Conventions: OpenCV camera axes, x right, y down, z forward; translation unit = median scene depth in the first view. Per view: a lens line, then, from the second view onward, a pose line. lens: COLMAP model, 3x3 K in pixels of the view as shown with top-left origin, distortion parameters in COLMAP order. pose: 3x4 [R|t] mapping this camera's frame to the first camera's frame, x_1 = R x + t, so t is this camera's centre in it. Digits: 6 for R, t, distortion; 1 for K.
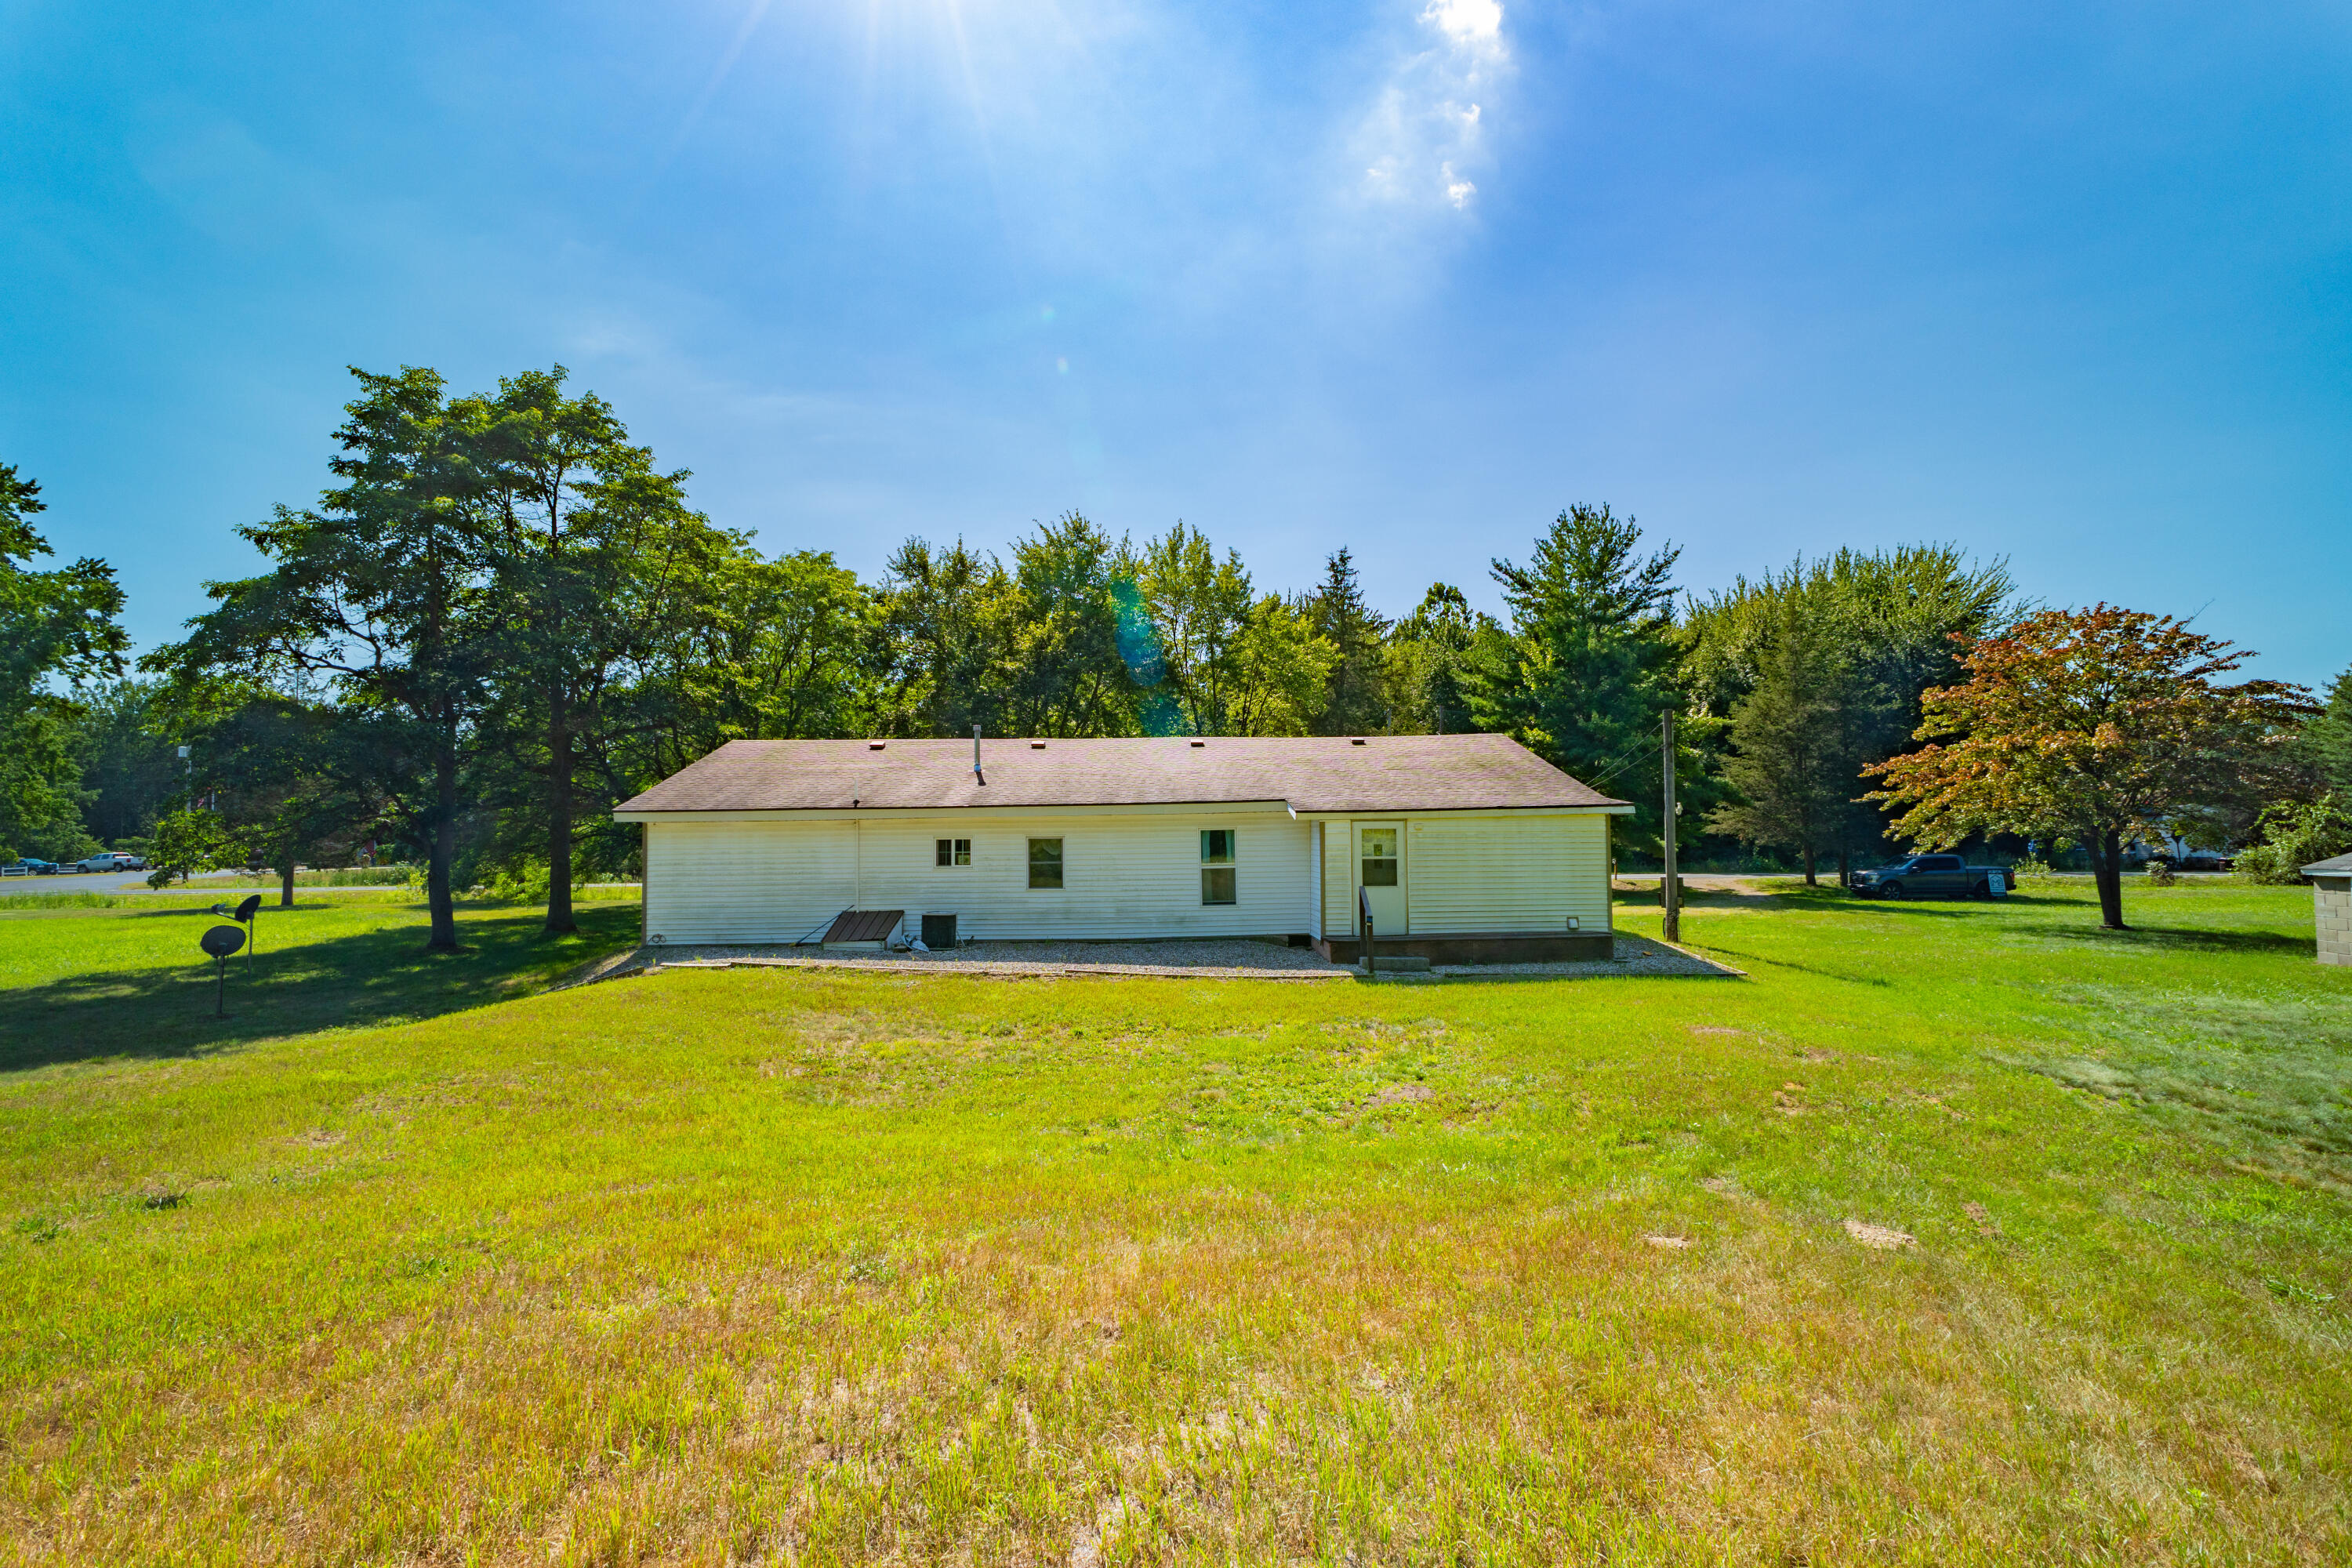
lens RADIAL K [[1082.6, 0, 1183.2], [0, 1082.6, 835.8], [0, 0, 1]] dist [-0.016753, -0.000174]
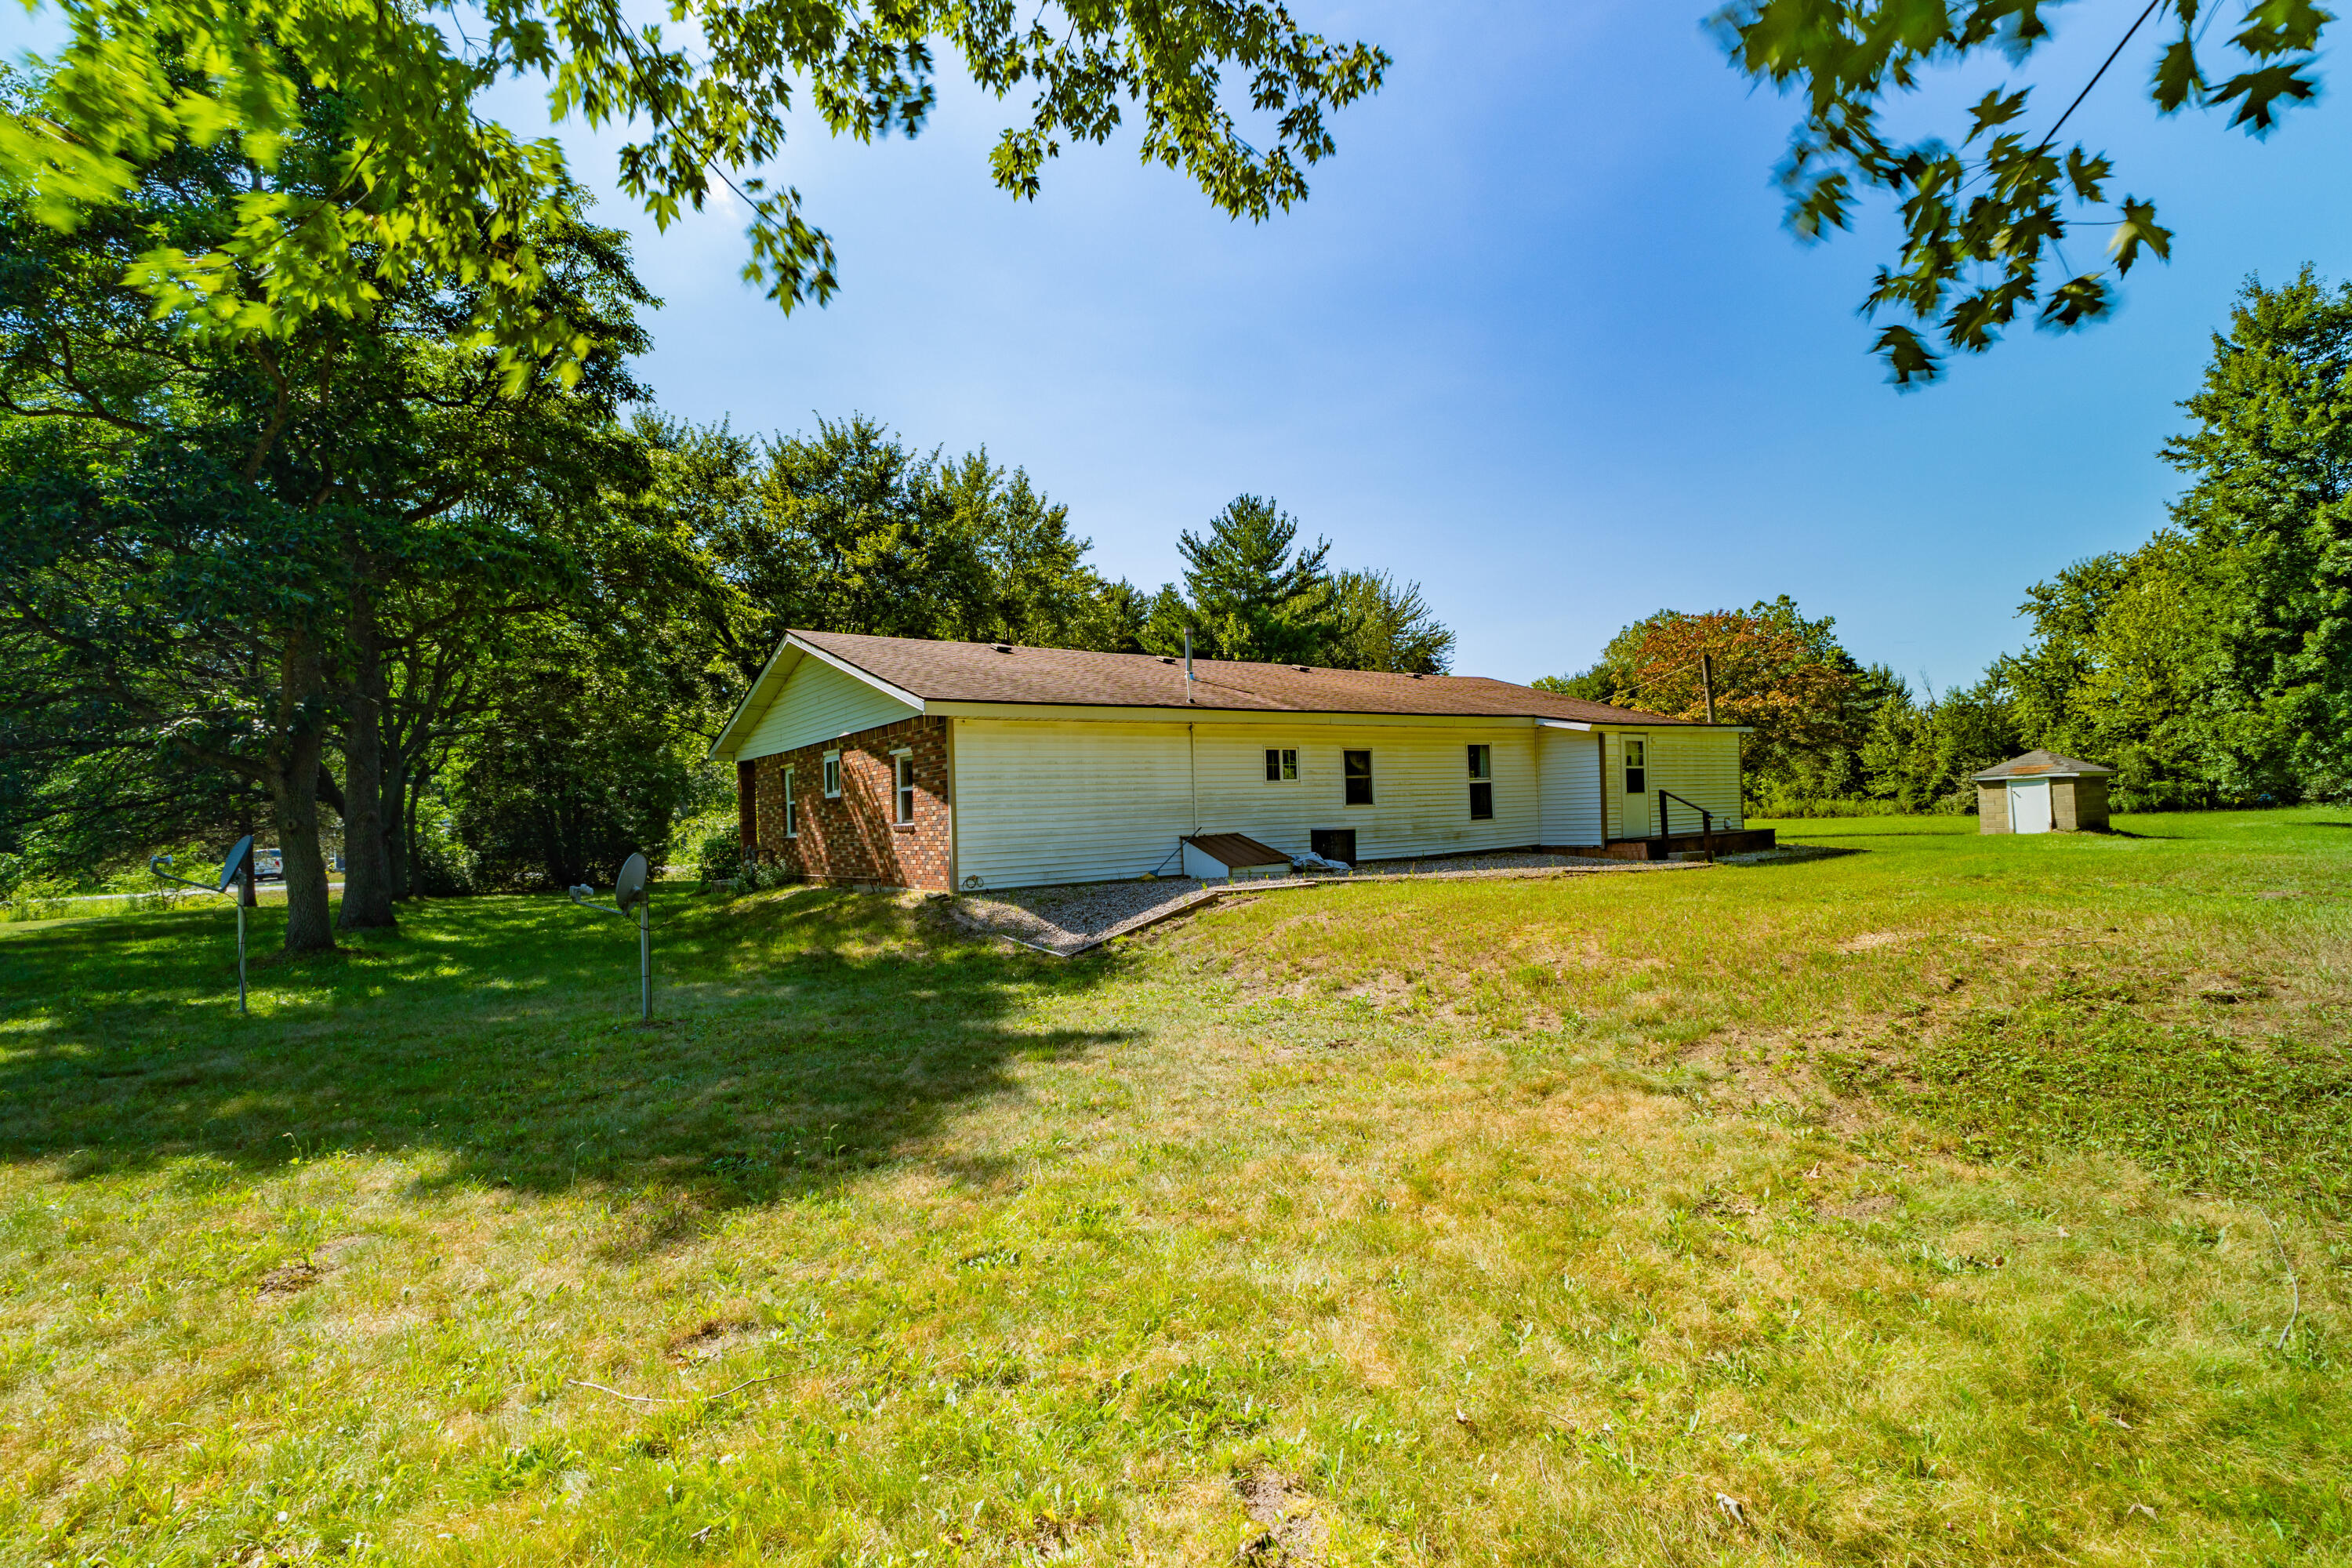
lens RADIAL K [[1082.6, 0, 1183.2], [0, 1082.6, 835.8], [0, 0, 1]] dist [-0.016753, -0.000174]
pose [[0.831754, -0.033529, 0.554130, -0.758798], [0.032278, 0.999407, 0.012022, 0.059344], [-0.554205, 0.007887, 0.832343, 0.323111]]
